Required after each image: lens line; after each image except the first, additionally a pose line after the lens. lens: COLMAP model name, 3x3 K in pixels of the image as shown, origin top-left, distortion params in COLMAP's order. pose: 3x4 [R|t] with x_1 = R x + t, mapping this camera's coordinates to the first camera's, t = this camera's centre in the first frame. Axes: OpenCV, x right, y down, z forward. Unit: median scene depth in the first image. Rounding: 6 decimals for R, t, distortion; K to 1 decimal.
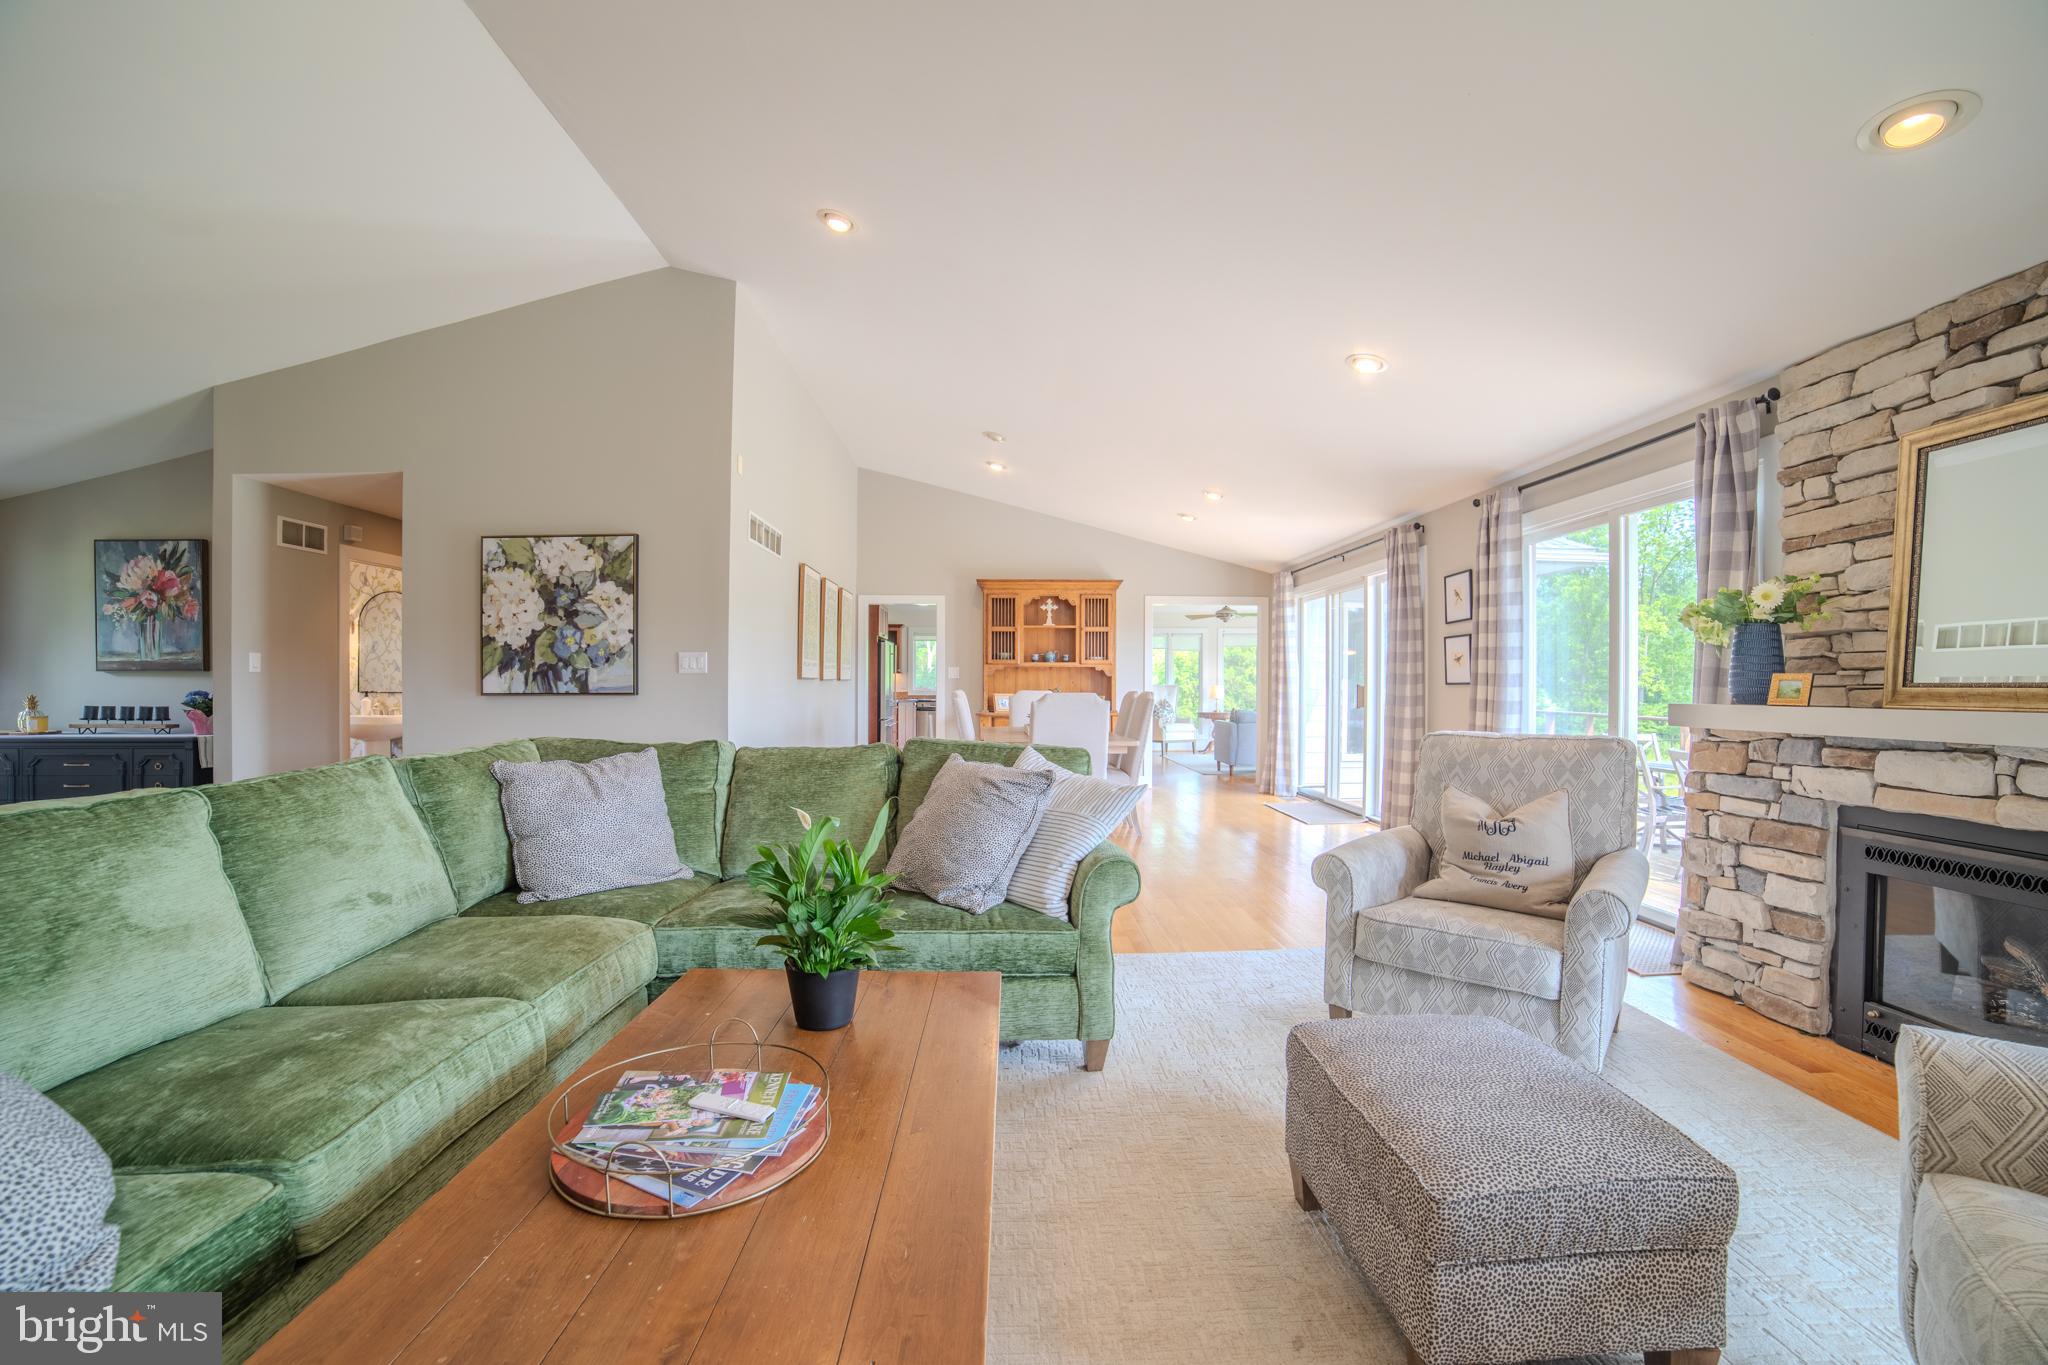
lens RADIAL K [[844.8, 0, 1022.5], [0, 844.8, 688.6], [0, 0, 1]] dist [-0.101701, 0.034201]
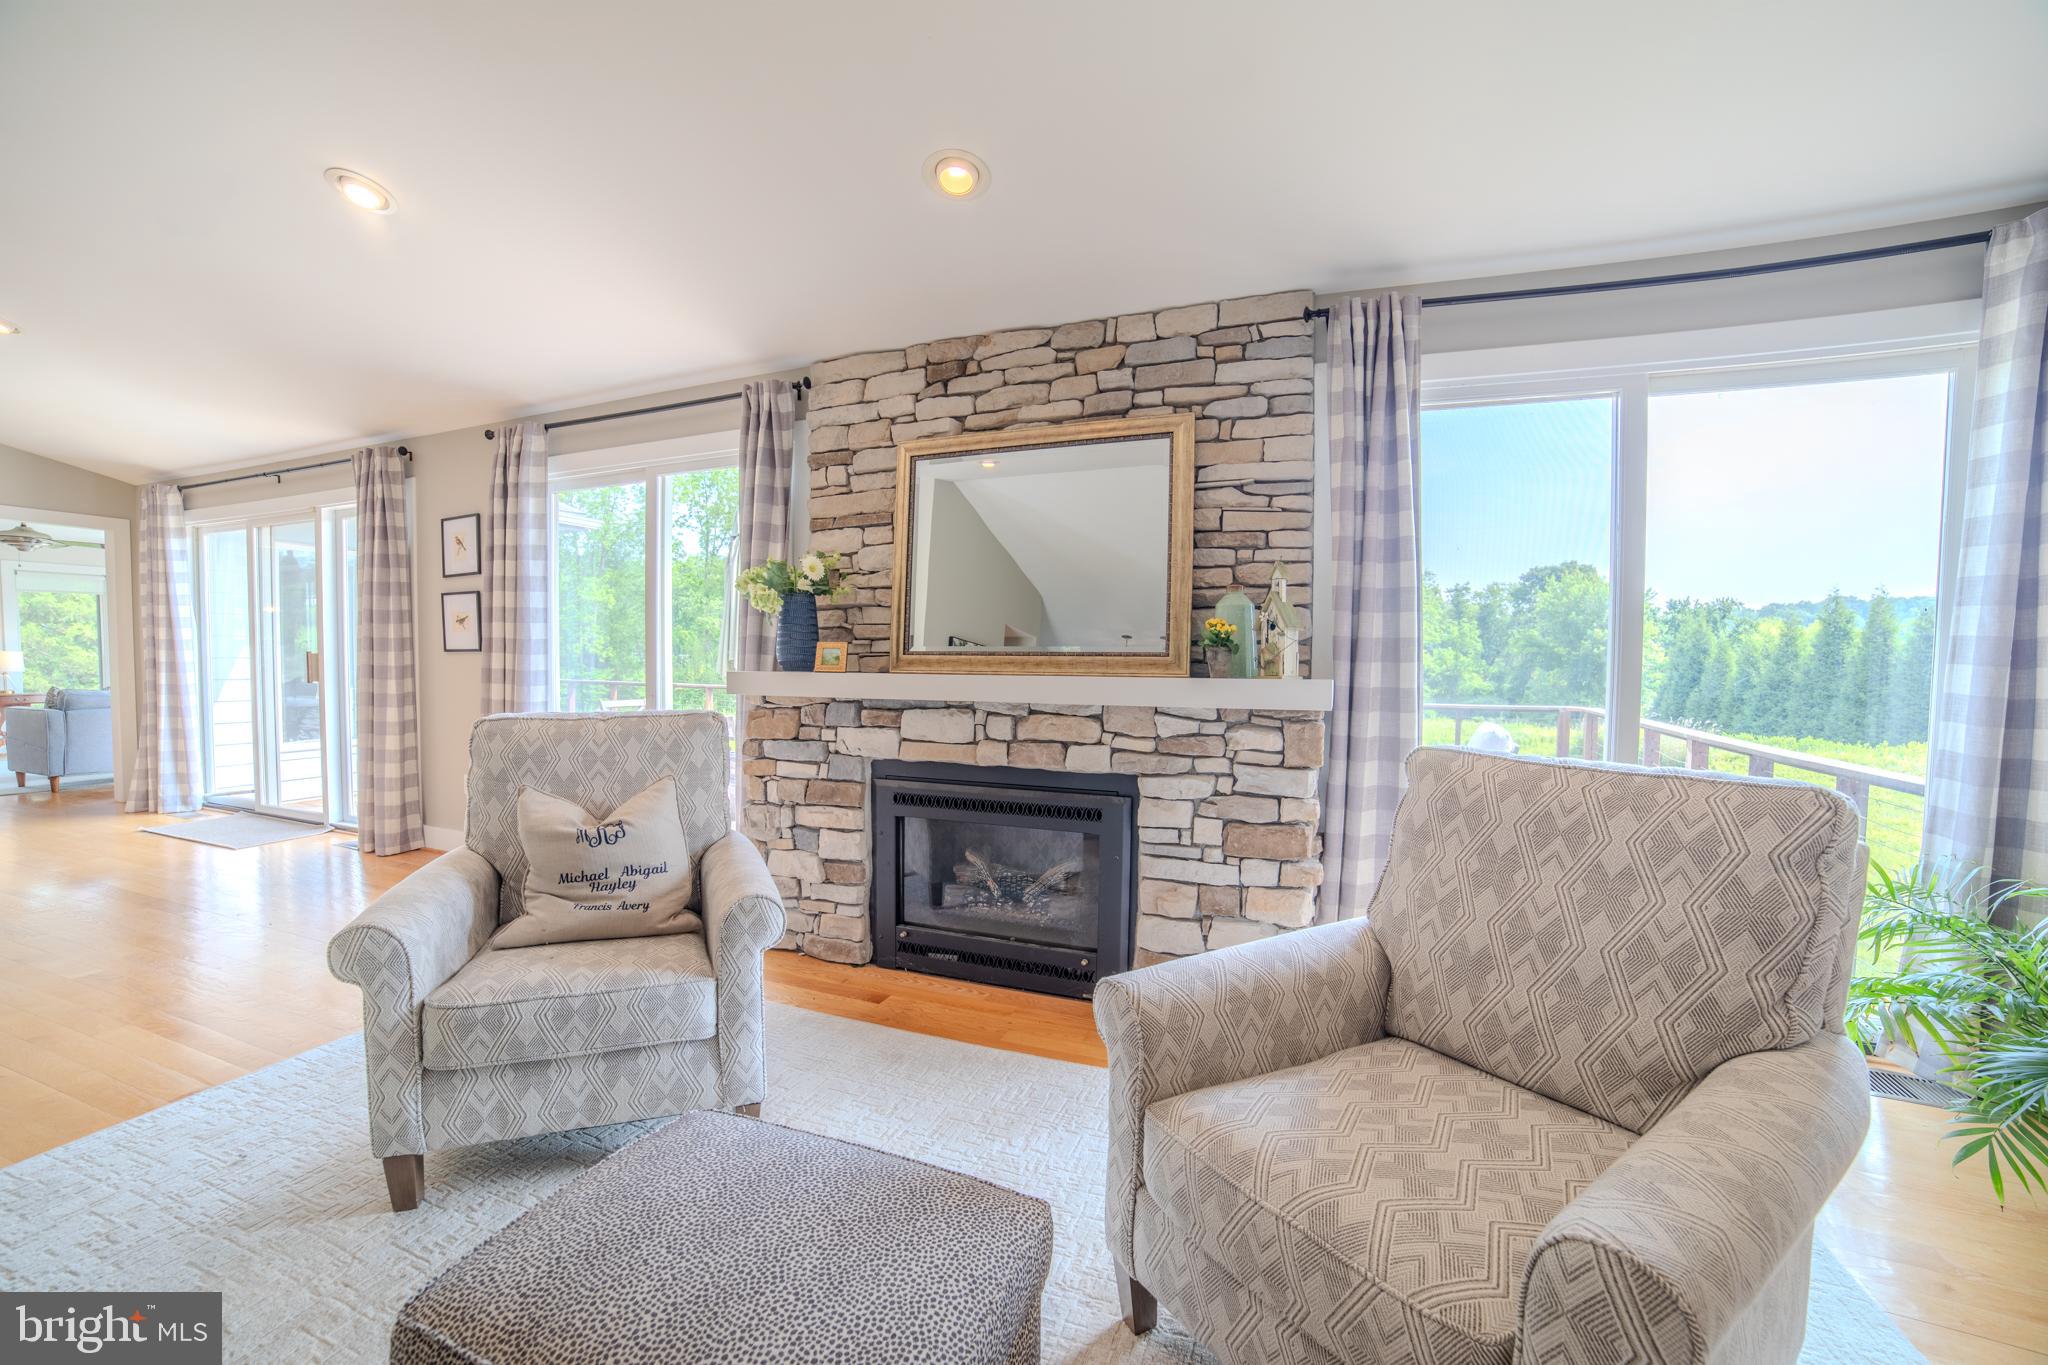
lens RADIAL K [[836.8, 0, 1024.0], [0, 836.8, 690.8], [0, 0, 1]] dist [-0.105122, 0.036634]
pose [[0.403407, -0.039146, 0.914183, 0.034043], [-0.001368, 0.999058, 0.043384, -0.002184], [-0.915020, -0.018752, 0.402973, 0.279923]]
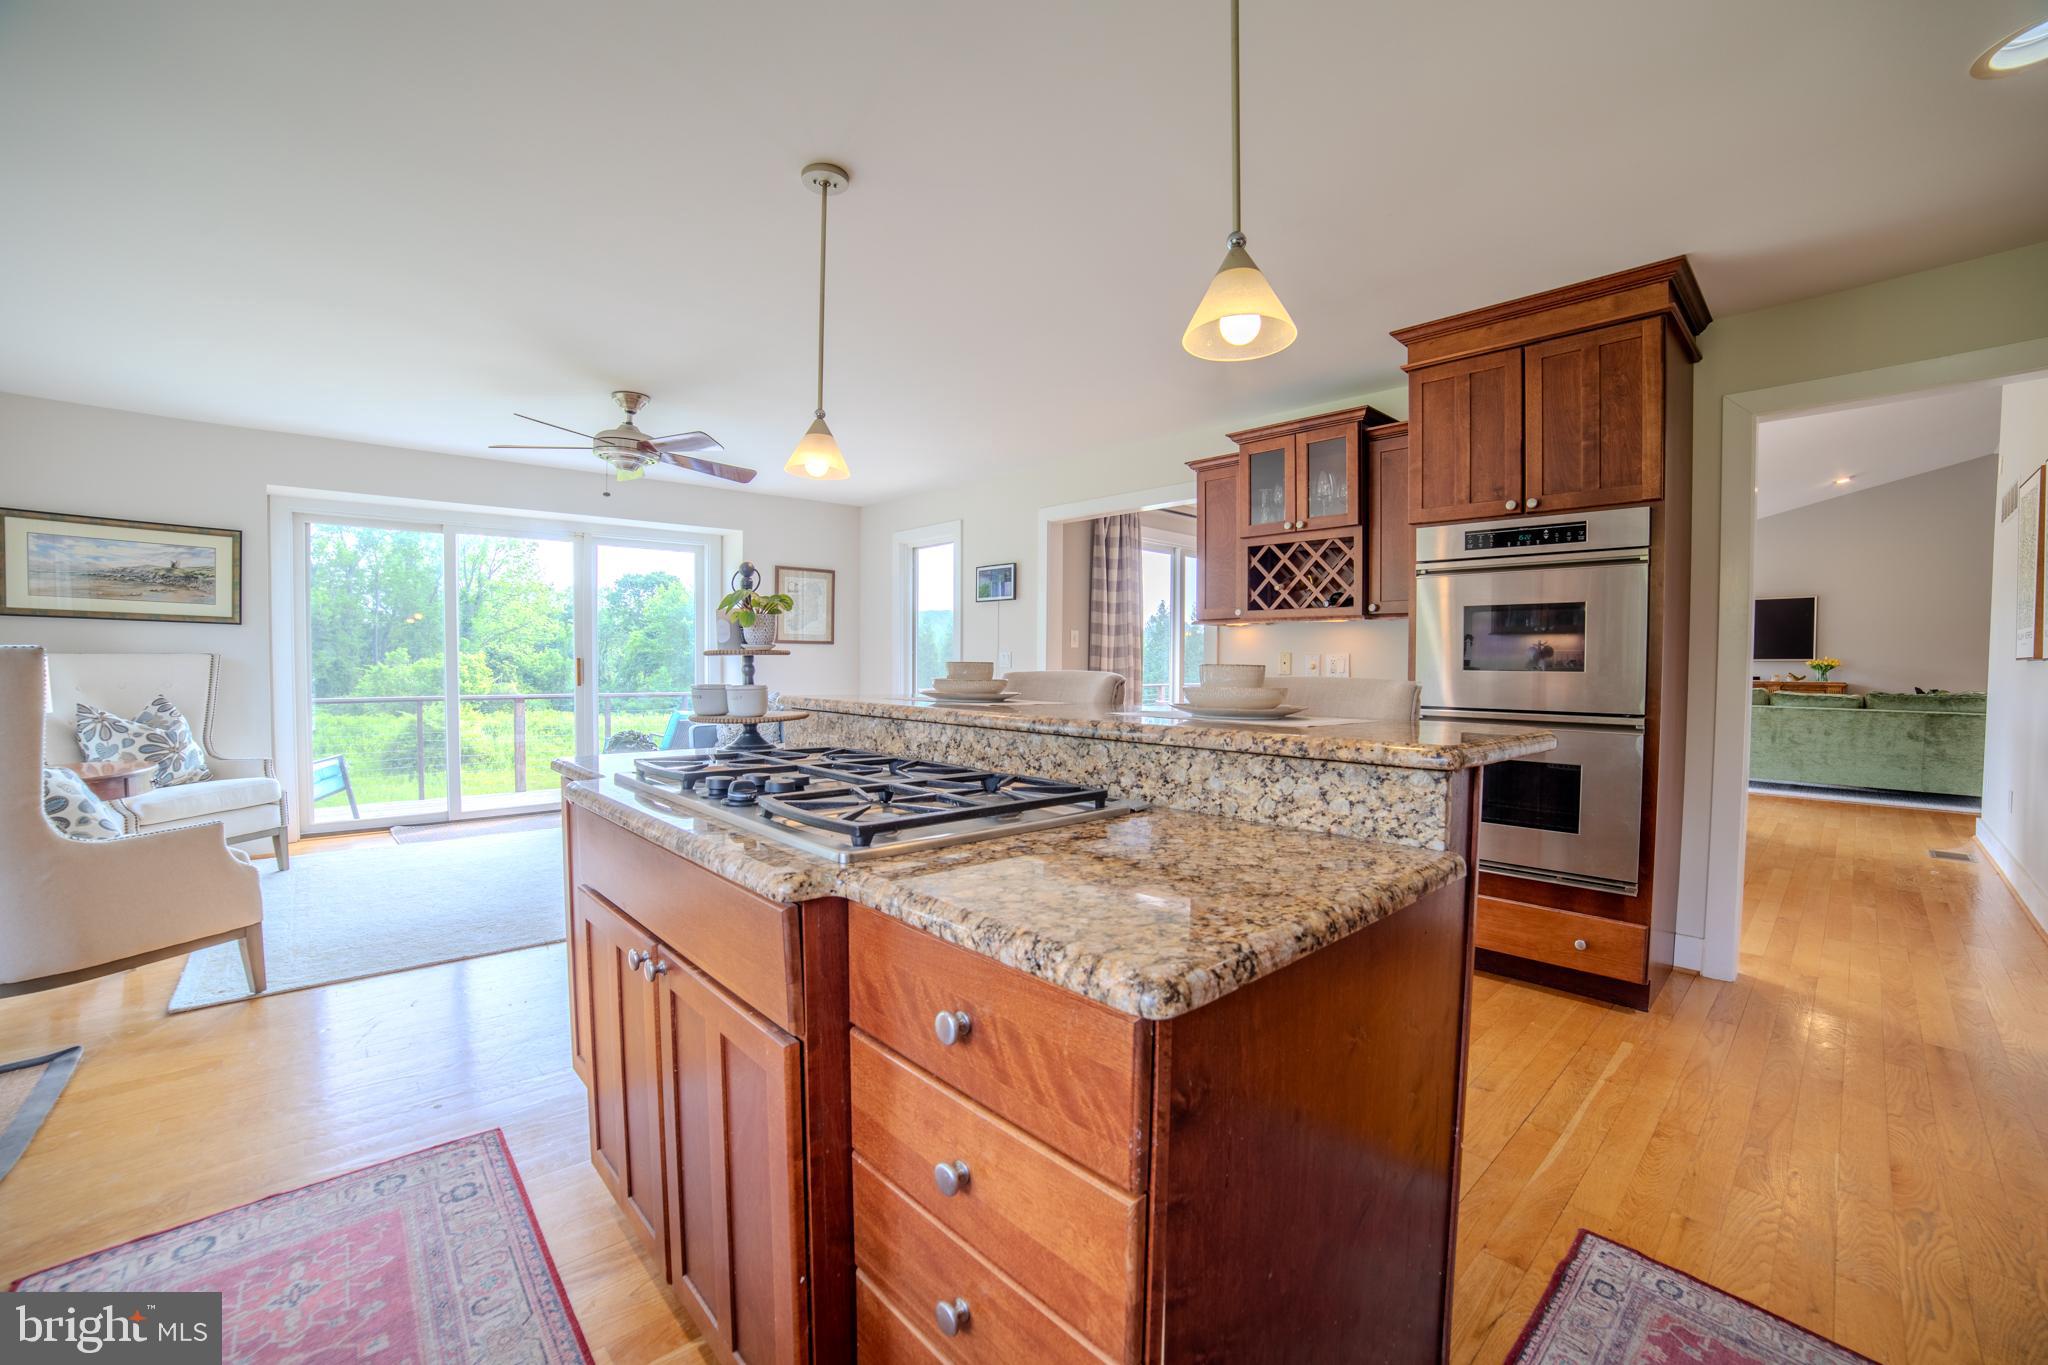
lens RADIAL K [[836.8, 0, 1024.0], [0, 836.8, 690.8], [0, 0, 1]] dist [-0.105122, 0.036634]
pose [[-0.655628, -0.034183, 0.754310, -0.442756], [-0.005380, 0.999161, 0.040602, -0.017906], [-0.755065, 0.022562, -0.655262, 4.130596]]
